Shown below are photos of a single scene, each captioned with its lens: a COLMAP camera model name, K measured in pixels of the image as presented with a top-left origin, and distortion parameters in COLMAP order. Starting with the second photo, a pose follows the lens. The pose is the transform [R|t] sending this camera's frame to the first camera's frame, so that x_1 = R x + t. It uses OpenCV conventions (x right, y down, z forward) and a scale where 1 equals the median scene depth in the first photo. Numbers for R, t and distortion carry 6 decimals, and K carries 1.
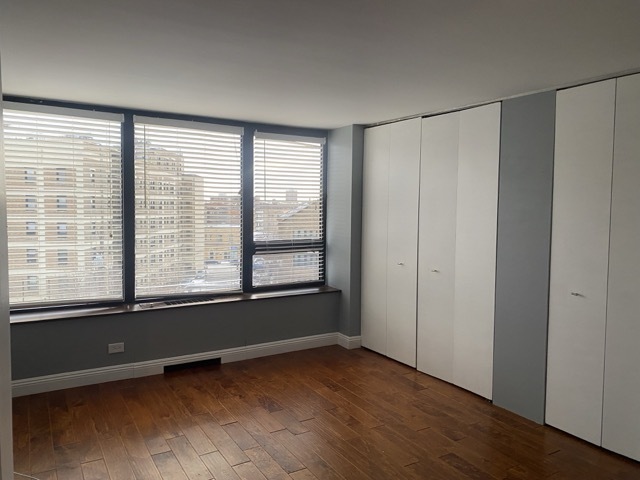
lens RADIAL K [[481.4, 0, 320.0], [0, 481.4, 240.0], [0, 0, 1]] dist [0.112790, -0.183194]
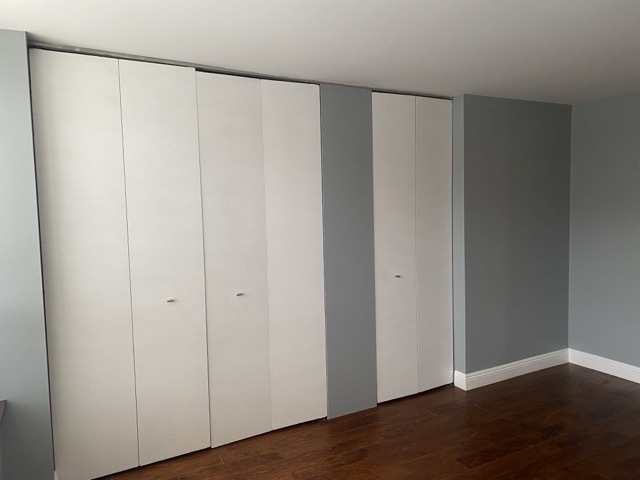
lens RADIAL K [[481.4, 0, 320.0], [0, 481.4, 240.0], [0, 0, 1]] dist [0.112790, -0.183194]
pose [[0.060784, -0.084057, 0.994605, -0.524837], [0.095393, 0.992376, 0.078039, -0.067824], [-0.993582, 0.090135, 0.068339, 0.934421]]
